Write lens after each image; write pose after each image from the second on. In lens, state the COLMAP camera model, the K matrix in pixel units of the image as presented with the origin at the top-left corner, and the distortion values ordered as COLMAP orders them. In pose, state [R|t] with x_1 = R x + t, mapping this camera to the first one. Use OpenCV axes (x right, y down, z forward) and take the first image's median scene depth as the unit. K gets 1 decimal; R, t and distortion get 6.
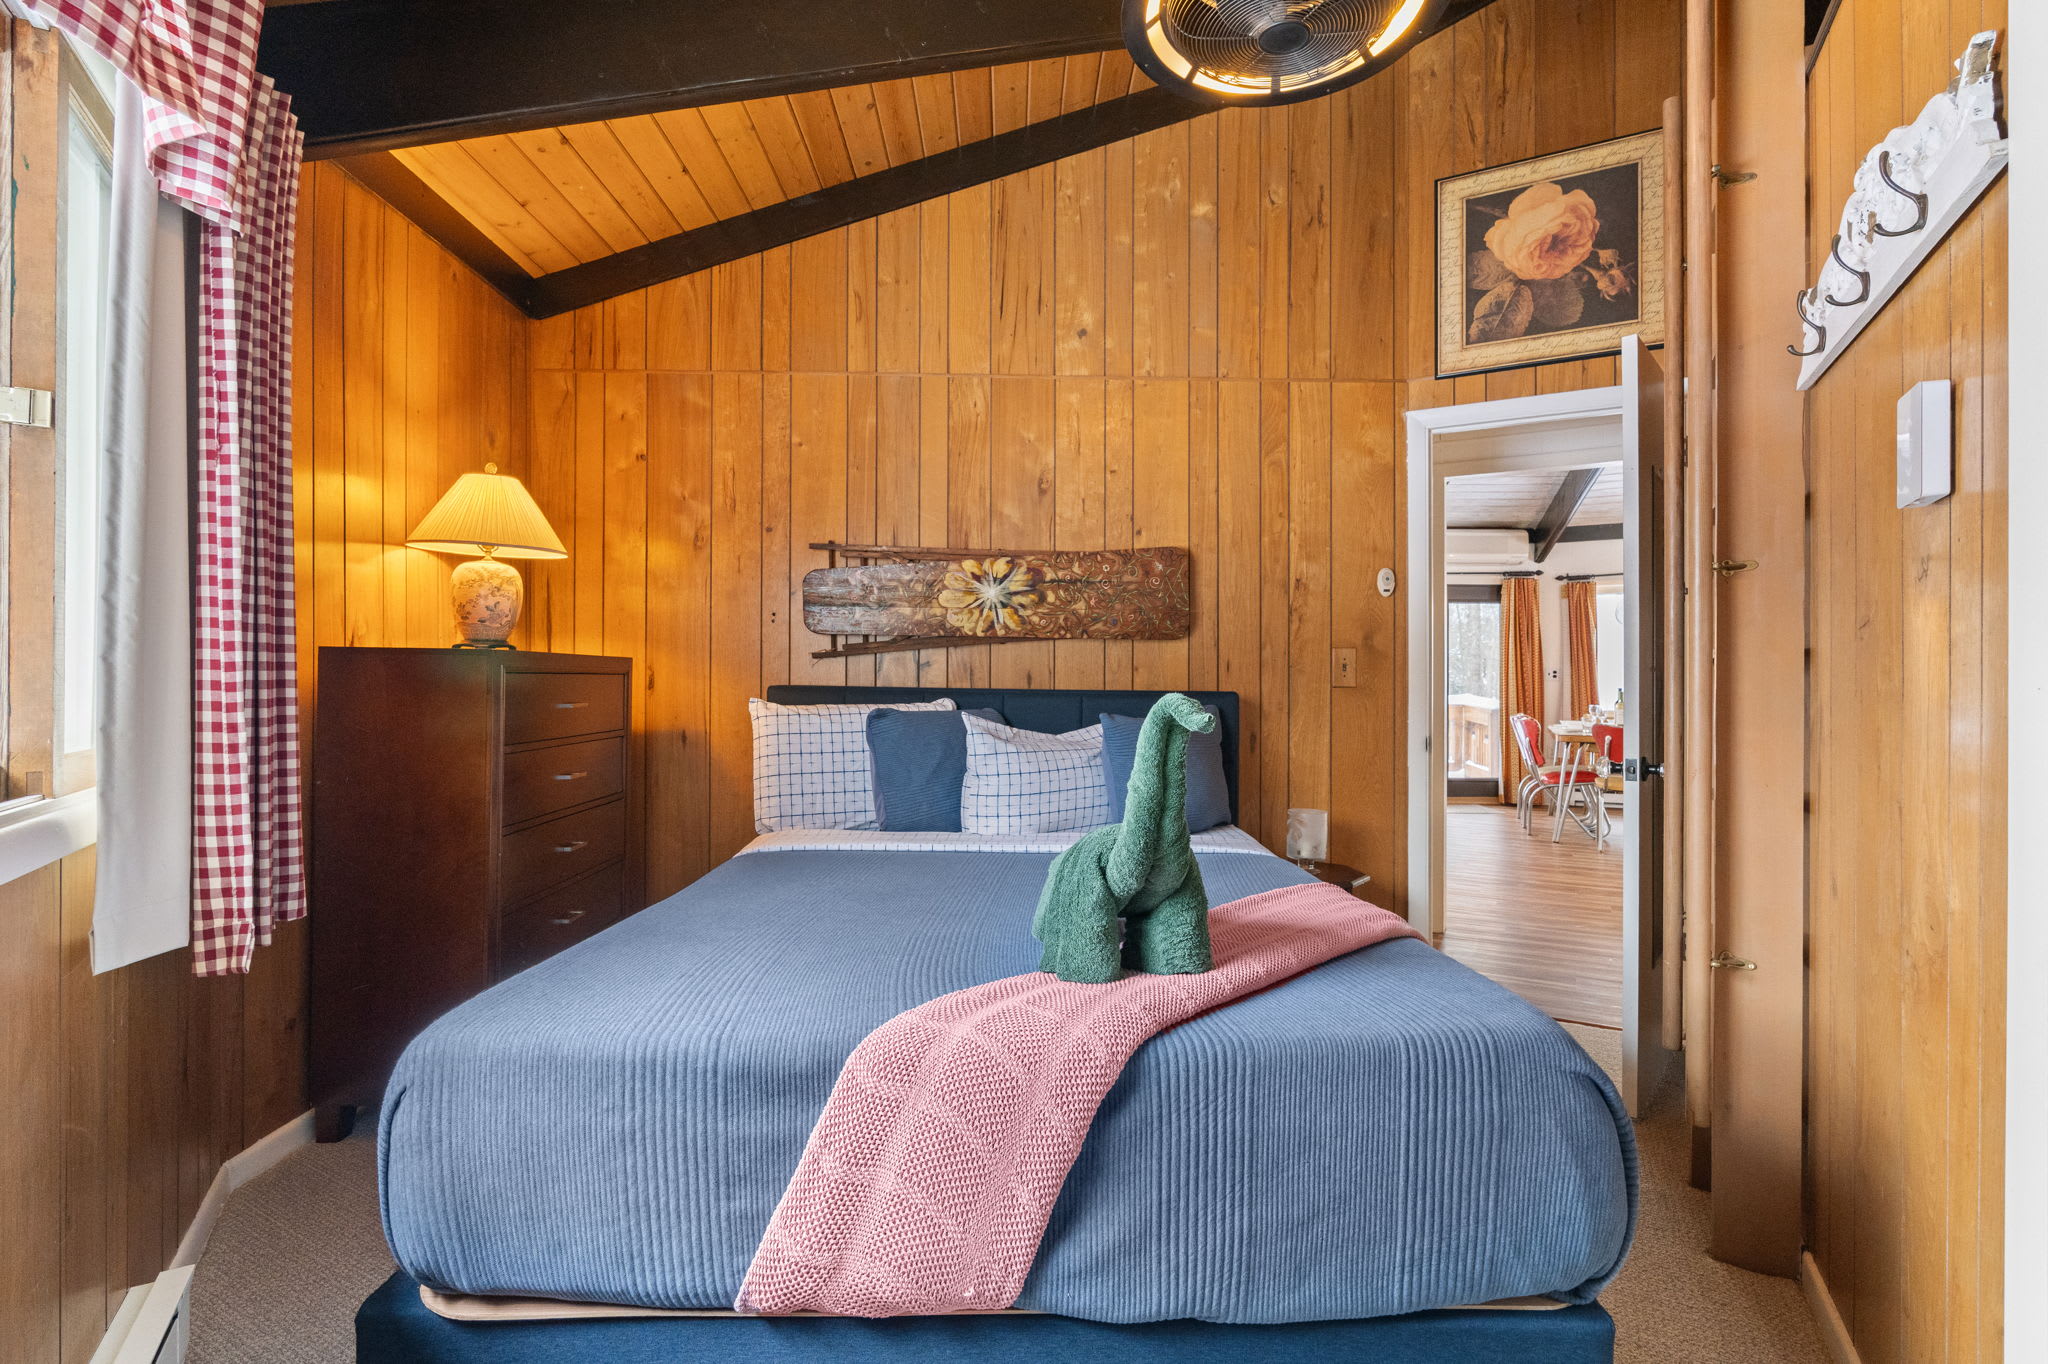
lens RADIAL K [[960.9, 0, 989.6], [0, 960.9, 667.1], [0, 0, 1]] dist [-0.009478, 0.000256]
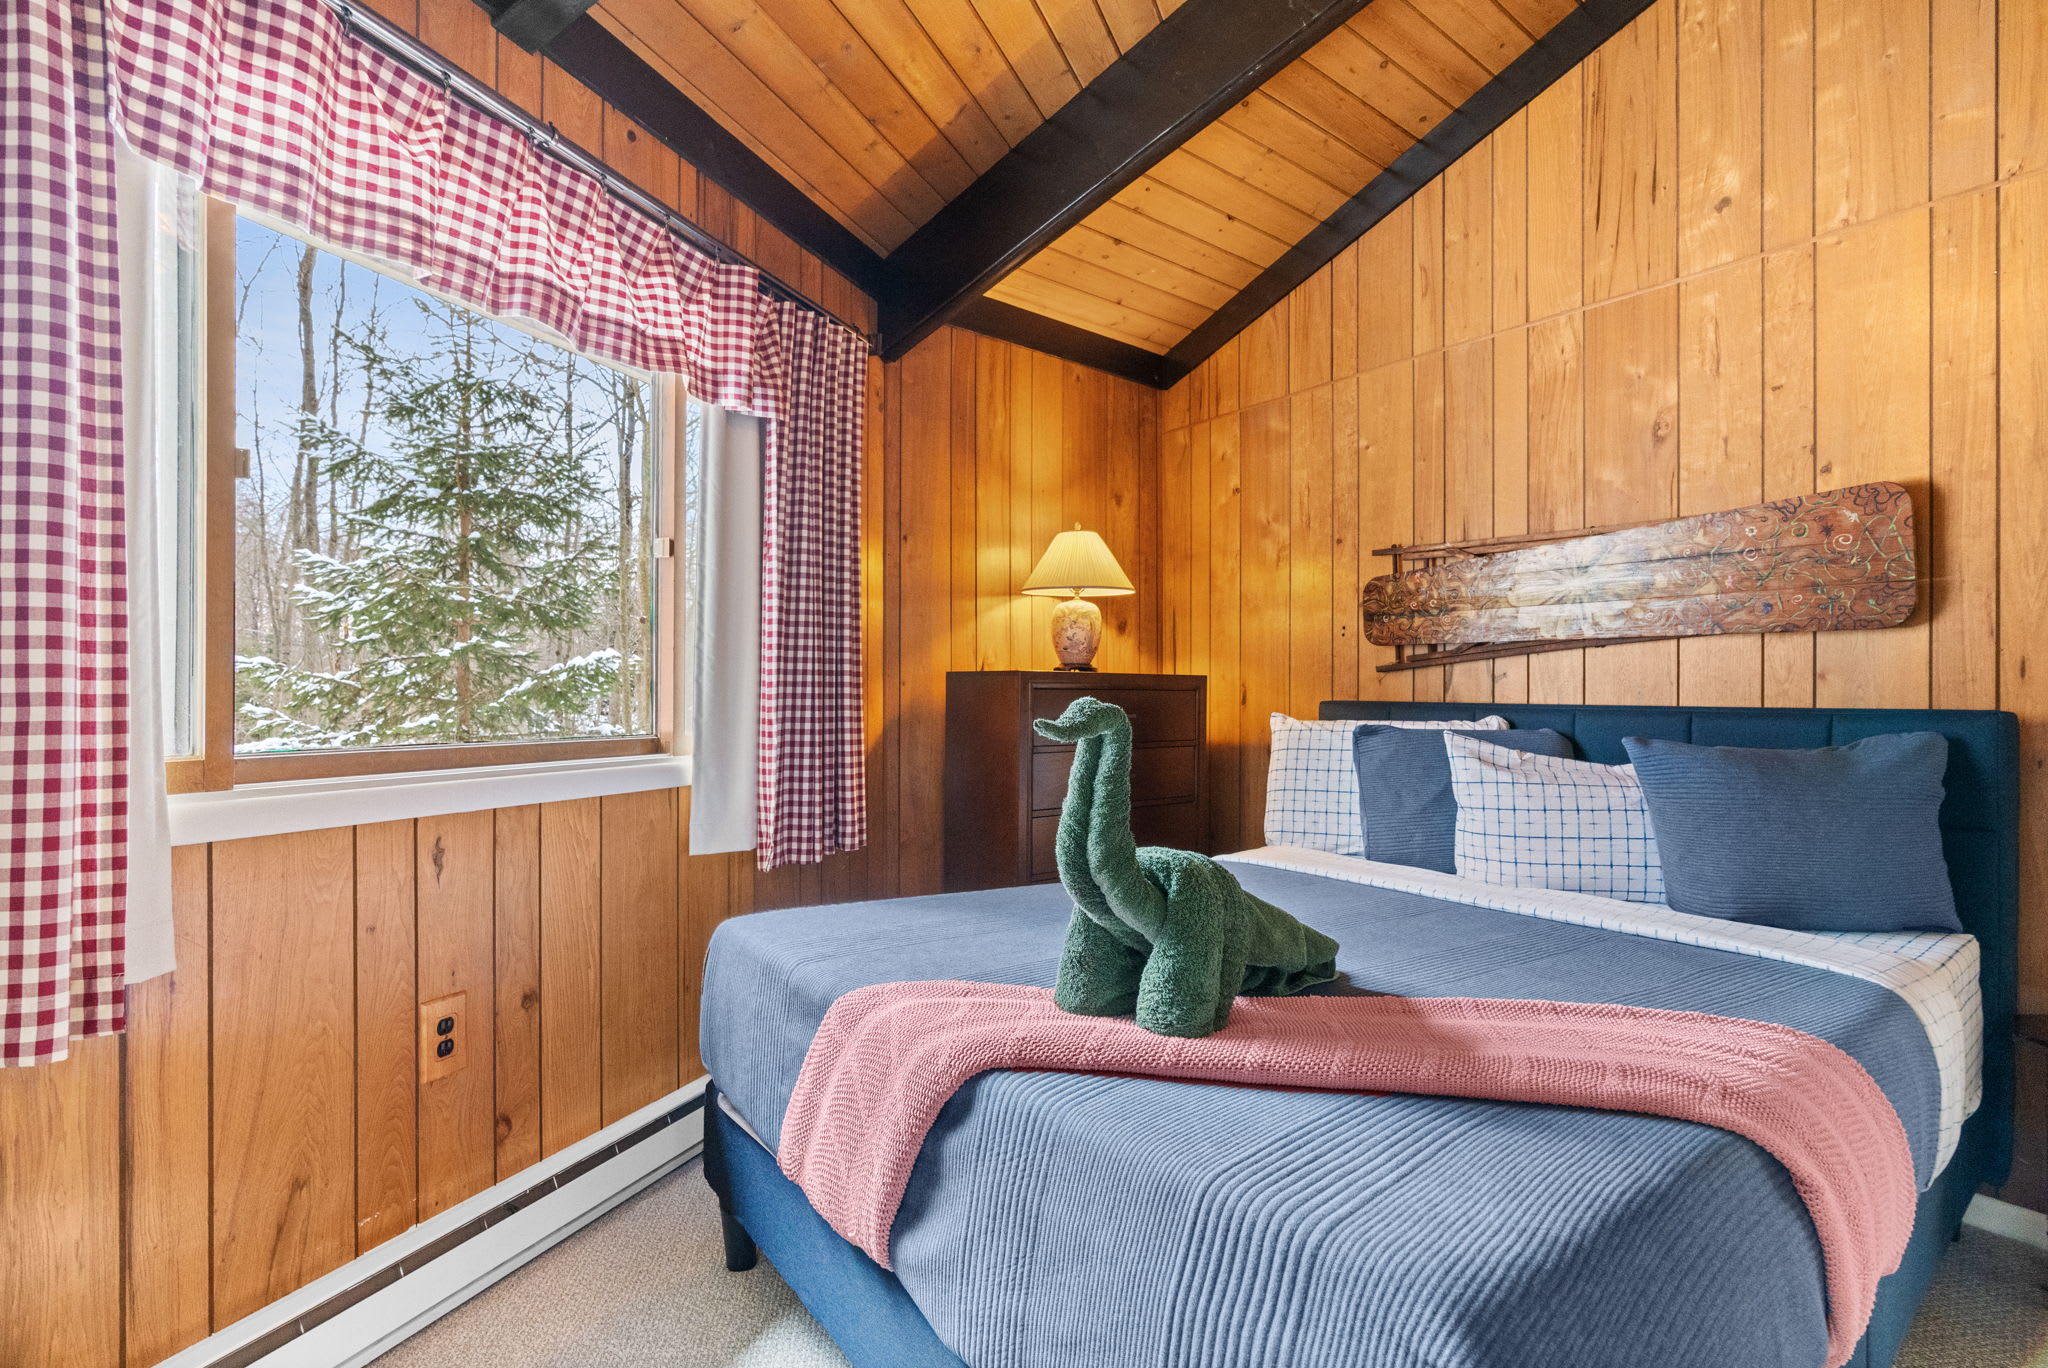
lens RADIAL K [[932.6, 0, 1024.0], [0, 932.6, 684.0], [0, 0, 1]] dist [-0.003386, 0.001482]
pose [[0.598807, -0.014558, -0.800761, 0.336575], [0.009815, 0.999893, -0.010840, 0.009024], [0.800833, -0.001368, 0.598886, 0.175987]]
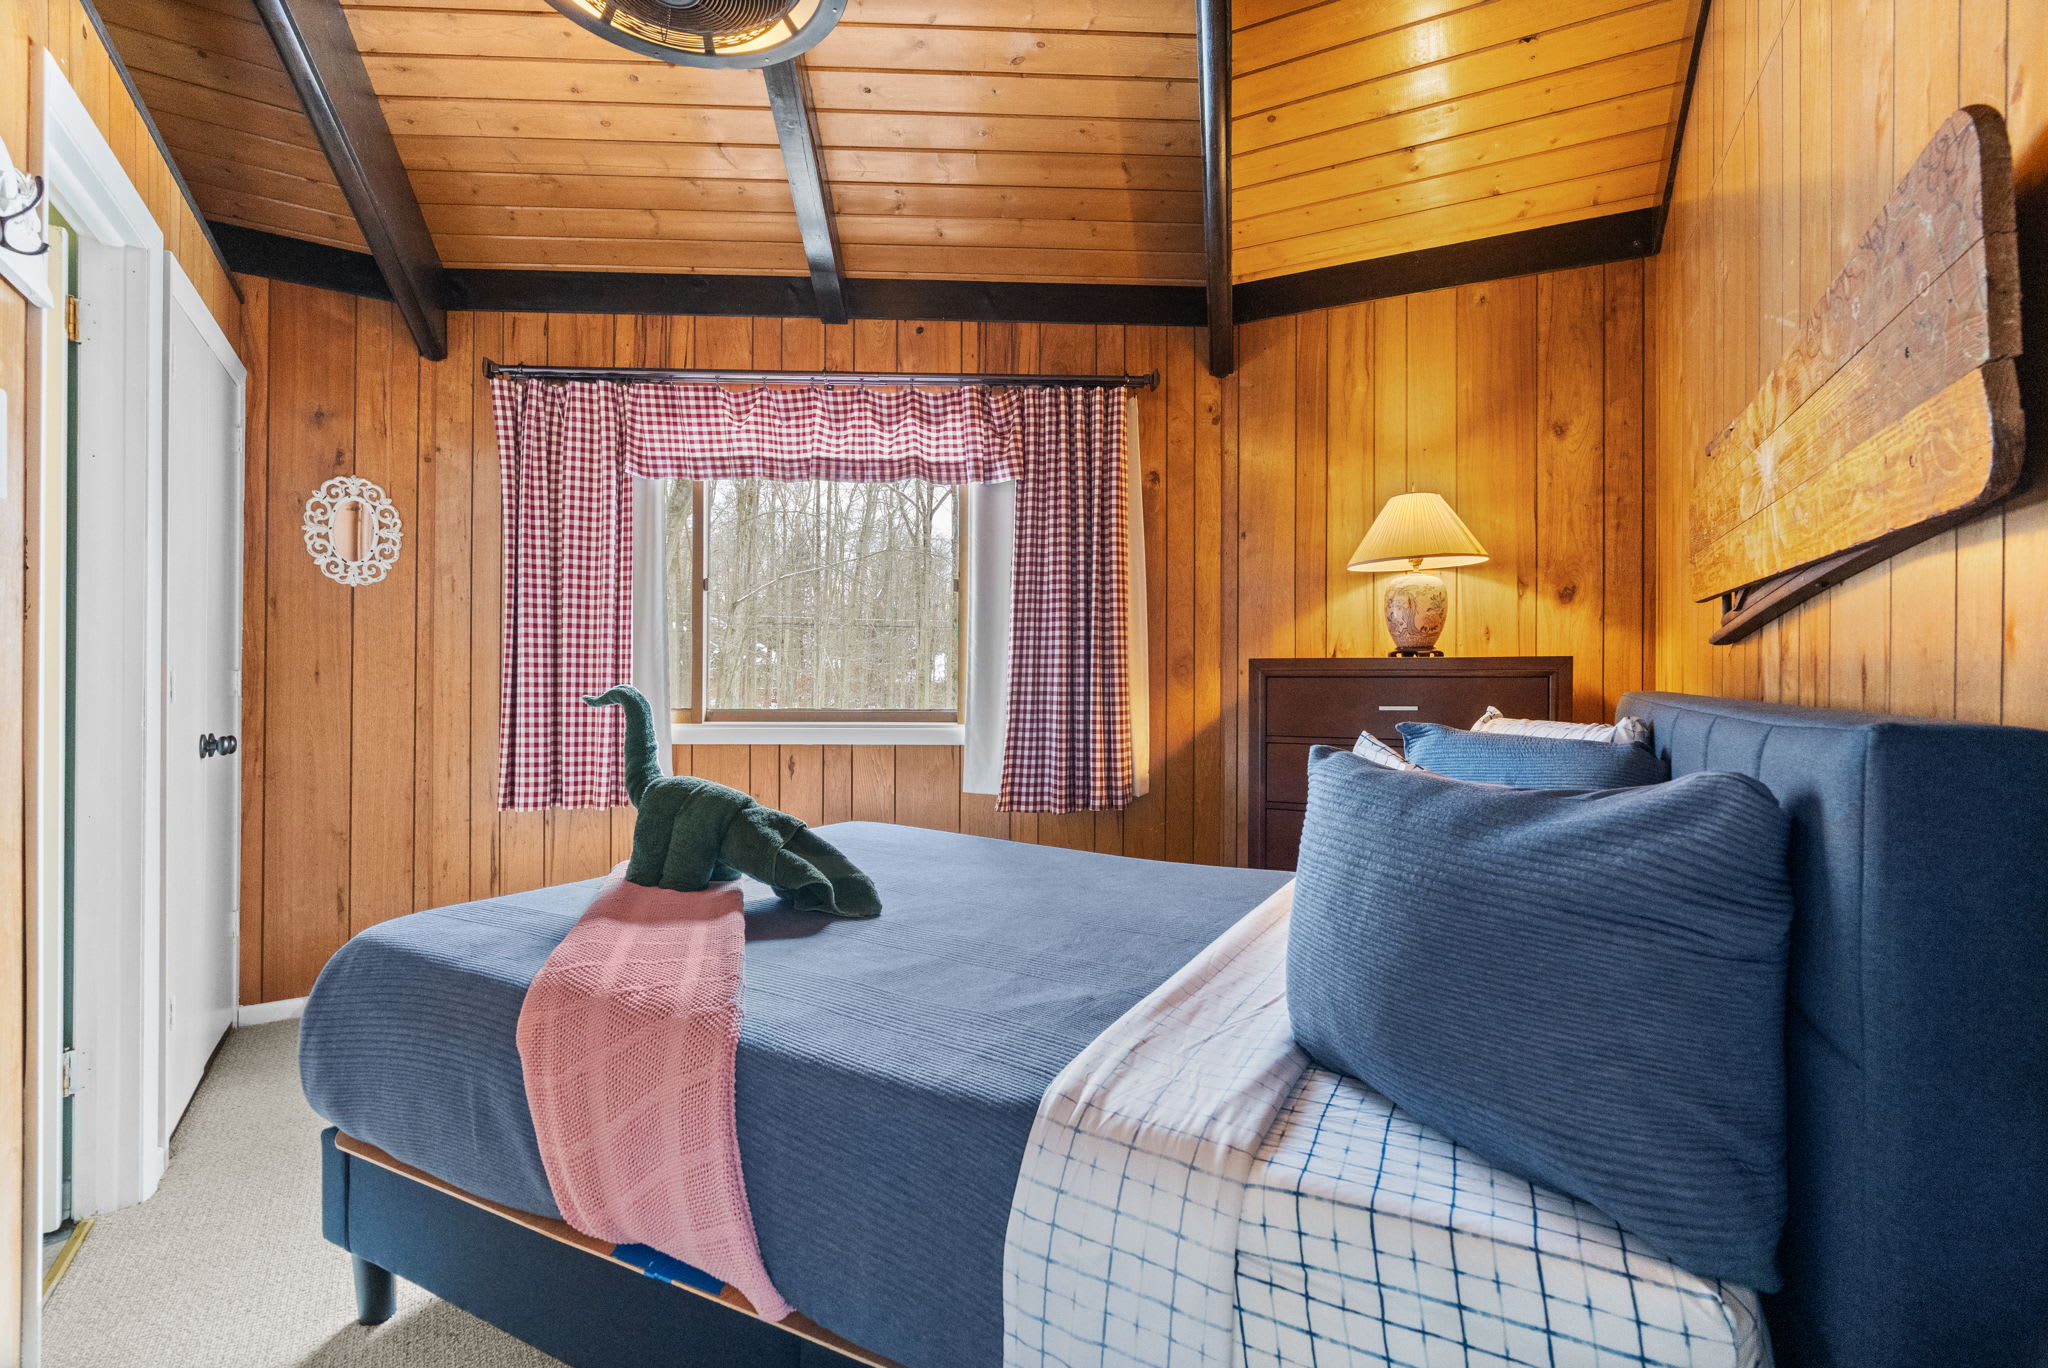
lens RADIAL K [[932.6, 0, 1024.0], [0, 932.6, 684.0], [0, 0, 1]] dist [-0.003386, 0.001482]
pose [[-0.462033, -0.010878, -0.886796, 0.506528], [0.006563, 0.999855, -0.015683, 0.023356], [0.886839, -0.013066, -0.461895, 0.894856]]
